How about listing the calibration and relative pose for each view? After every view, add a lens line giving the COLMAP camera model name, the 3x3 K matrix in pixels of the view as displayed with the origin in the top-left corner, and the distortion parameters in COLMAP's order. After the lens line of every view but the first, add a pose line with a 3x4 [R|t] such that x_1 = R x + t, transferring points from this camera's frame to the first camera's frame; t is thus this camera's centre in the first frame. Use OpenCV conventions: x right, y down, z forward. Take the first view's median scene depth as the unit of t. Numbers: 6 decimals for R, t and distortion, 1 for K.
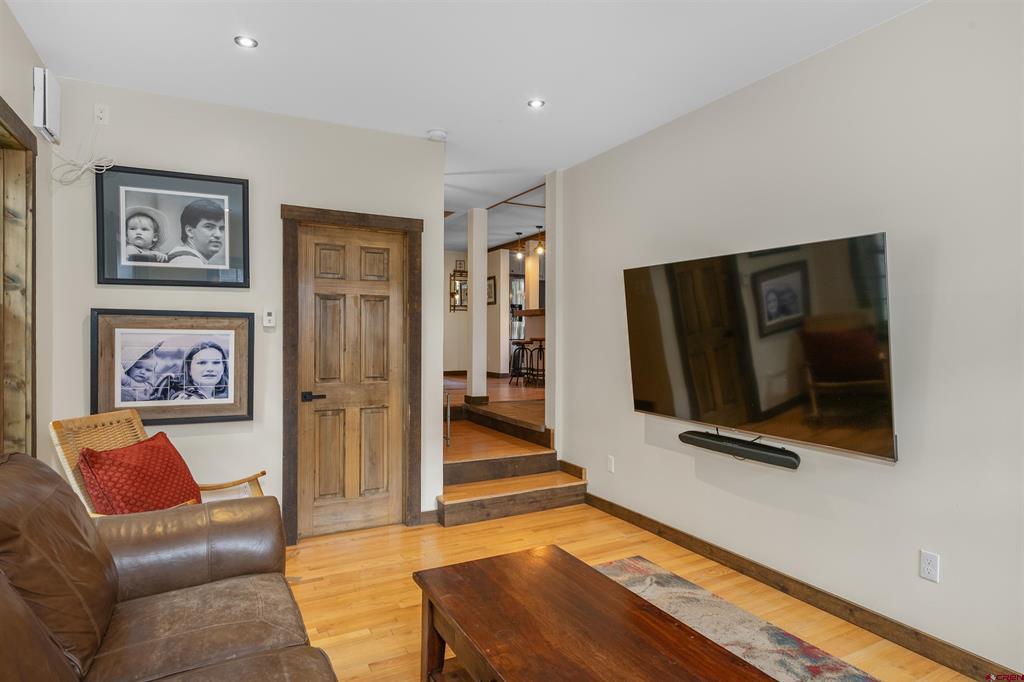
lens RADIAL K [[573.1, 0, 512.2], [0, 573.1, 339.5], [0, 0, 1]] dist [0.000236, 0.000001]
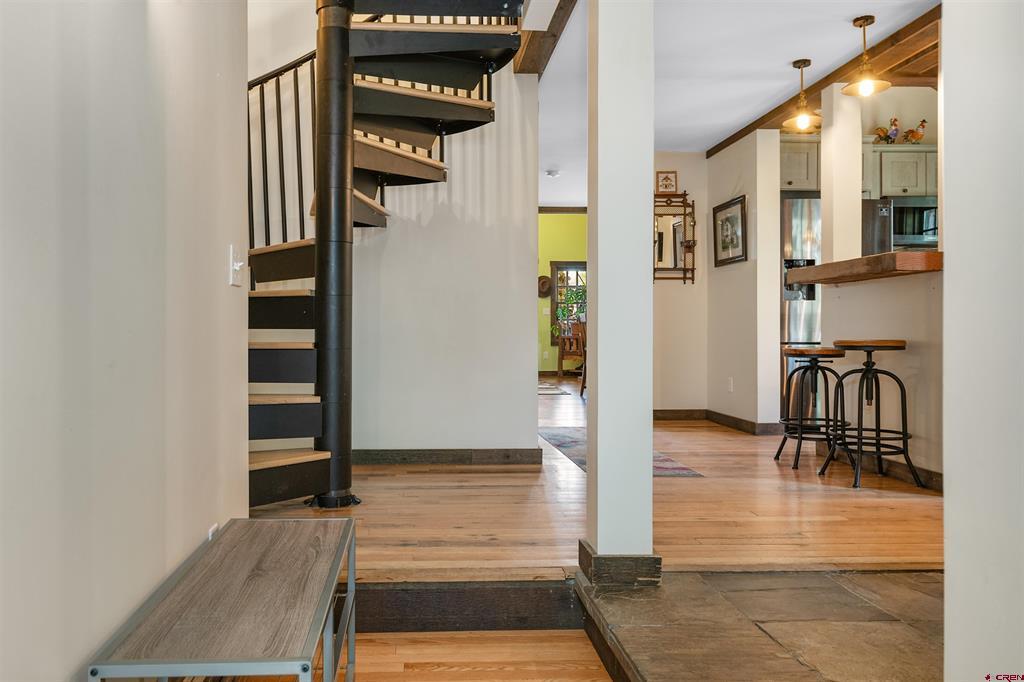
lens RADIAL K [[590.4, 0, 510.3], [0, 590.4, 338.3], [0, 0, 1]] dist [-0.030075, -0.000642]
pose [[0.886423, -0.001055, -0.462874, 0.018825], [0.002269, 0.999995, 0.002064, -0.004894], [0.462870, -0.002880, 0.886422, 0.543762]]
